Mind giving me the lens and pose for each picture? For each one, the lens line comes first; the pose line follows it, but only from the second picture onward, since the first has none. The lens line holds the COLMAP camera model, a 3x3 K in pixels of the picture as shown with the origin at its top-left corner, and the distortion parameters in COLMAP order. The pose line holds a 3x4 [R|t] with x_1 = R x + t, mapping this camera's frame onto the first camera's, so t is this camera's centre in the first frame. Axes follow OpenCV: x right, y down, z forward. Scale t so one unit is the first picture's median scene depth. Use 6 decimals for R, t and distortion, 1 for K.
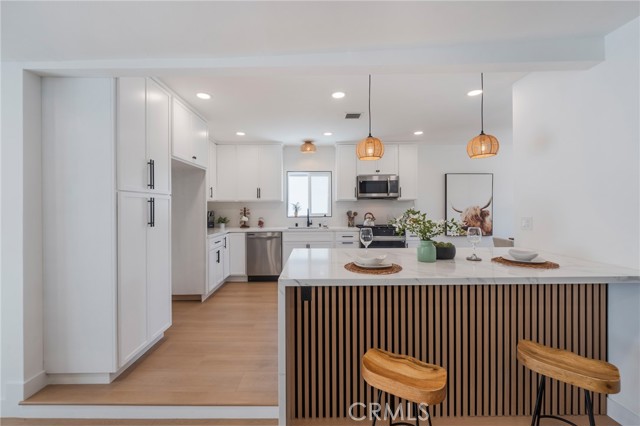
lens RADIAL K [[258.1, 0, 321.7], [0, 258.1, 206.6], [0, 0, 1]] dist [-0.002474, -0.000521]
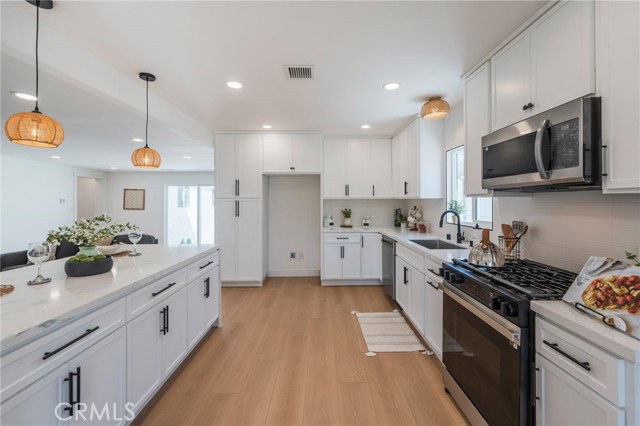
lens RADIAL K [[258.1, 0, 328.0], [0, 258.1, 197.4], [0, 0, 1]] dist [-0.002474, -0.000521]
pose [[0.036934, -0.006586, -0.999296, 0.534319], [0.003974, 0.999971, -0.006444, -0.020493], [0.999310, -0.003733, 0.036959, 0.730085]]
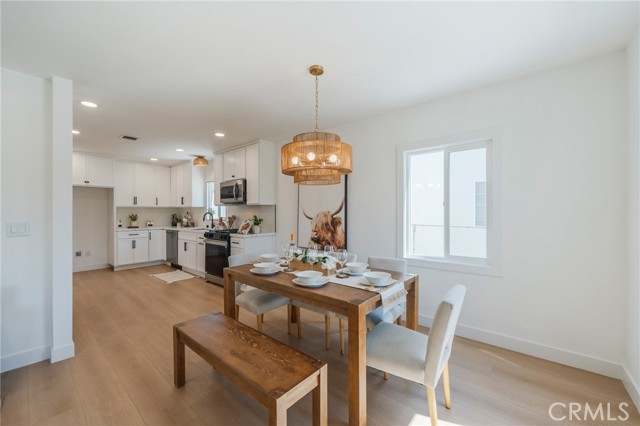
lens RADIAL K [[258.1, 0, 315.3], [0, 258.1, 214.0], [0, 0, 1]] dist [-0.002474, -0.000521]
pose [[0.764400, 0.010505, -0.644656, 1.115283], [-0.000734, 0.999881, 0.015423, -0.005849], [0.644741, -0.011316, 0.764317, 0.431765]]
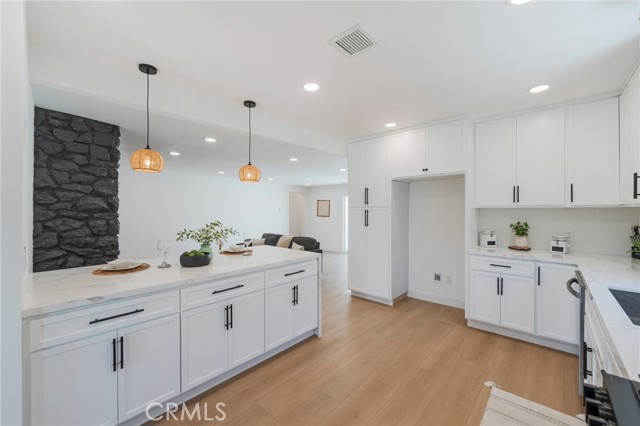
lens RADIAL K [[258.1, 0, 322.4], [0, 258.1, 209.5], [0, 0, 1]] dist [-0.002474, -0.000521]
pose [[-0.656089, 0.006804, -0.754653, 0.375134], [0.006181, 0.999974, 0.003642, -0.020895], [0.754658, -0.002275, -0.656114, 0.887995]]
